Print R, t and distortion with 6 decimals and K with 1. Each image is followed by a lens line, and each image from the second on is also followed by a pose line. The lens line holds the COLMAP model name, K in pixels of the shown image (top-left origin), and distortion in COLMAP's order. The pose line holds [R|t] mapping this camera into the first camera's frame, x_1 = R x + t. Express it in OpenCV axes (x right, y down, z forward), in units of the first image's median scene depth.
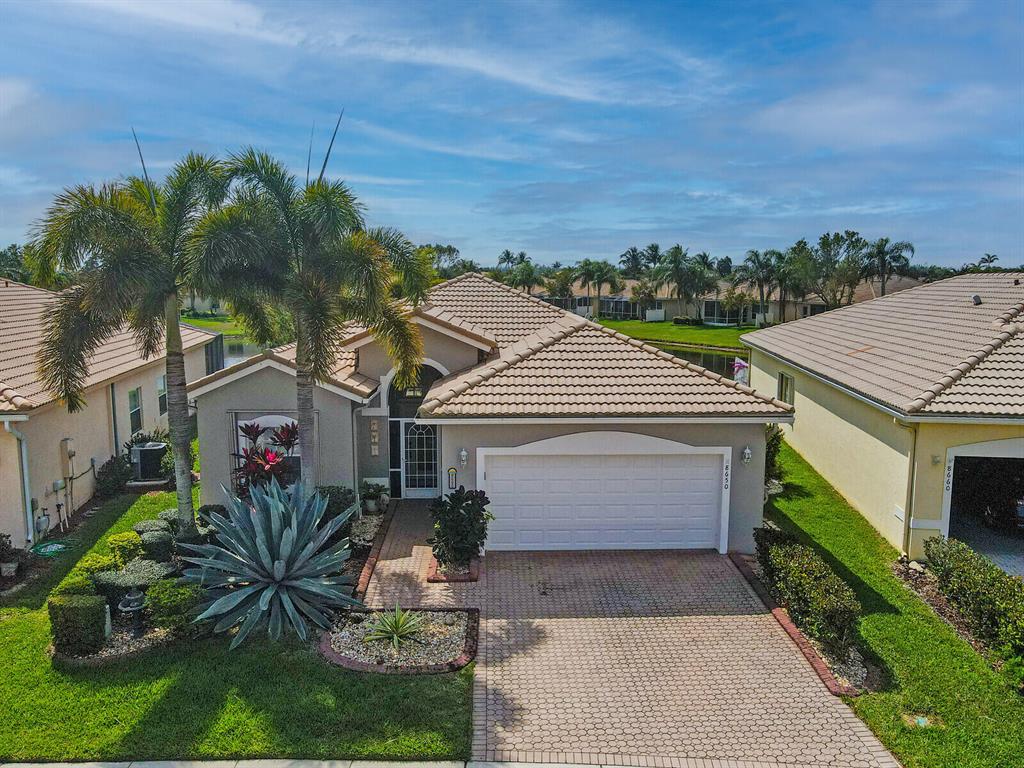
lens RADIAL K [[722.6, 0, 515.6], [0, 722.6, 380.6], [0, 0, 1]] dist [0.029313, -0.001844]
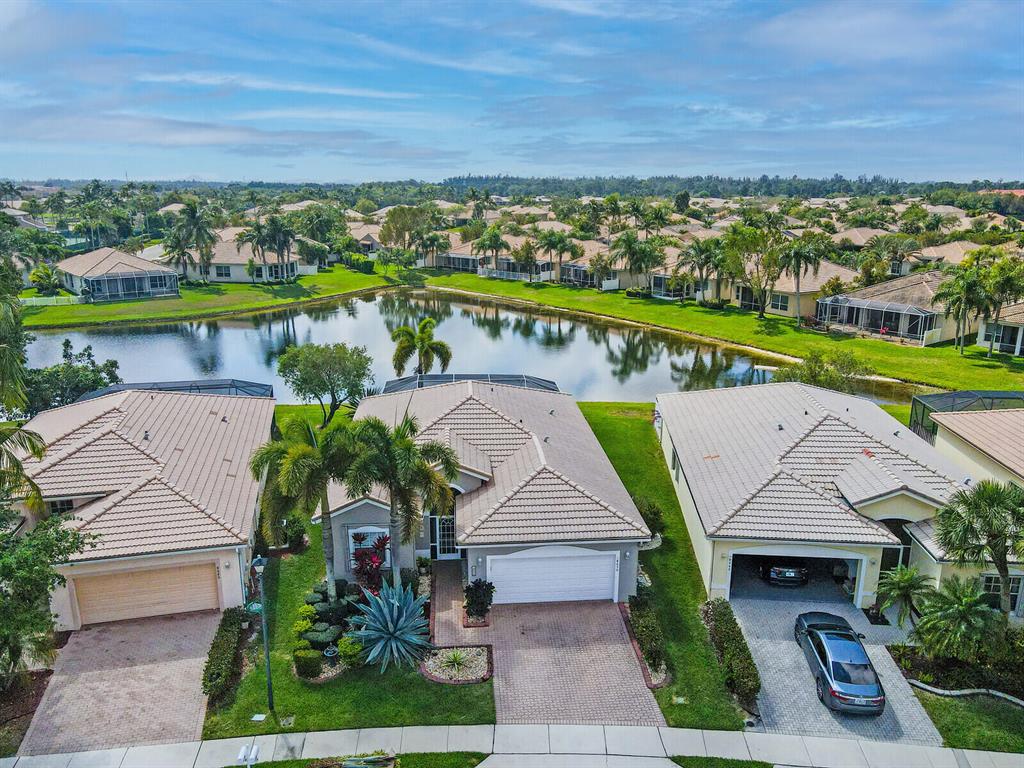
lens RADIAL K [[722.6, 0, 510.8], [0, 722.6, 384.8], [0, 0, 1]] dist [0.029313, -0.001844]
pose [[0.999056, -0.013384, 0.041339, -0.057461], [0.007756, 0.991031, 0.133410, -0.556263], [-0.042754, -0.132964, 0.990198, -0.760256]]
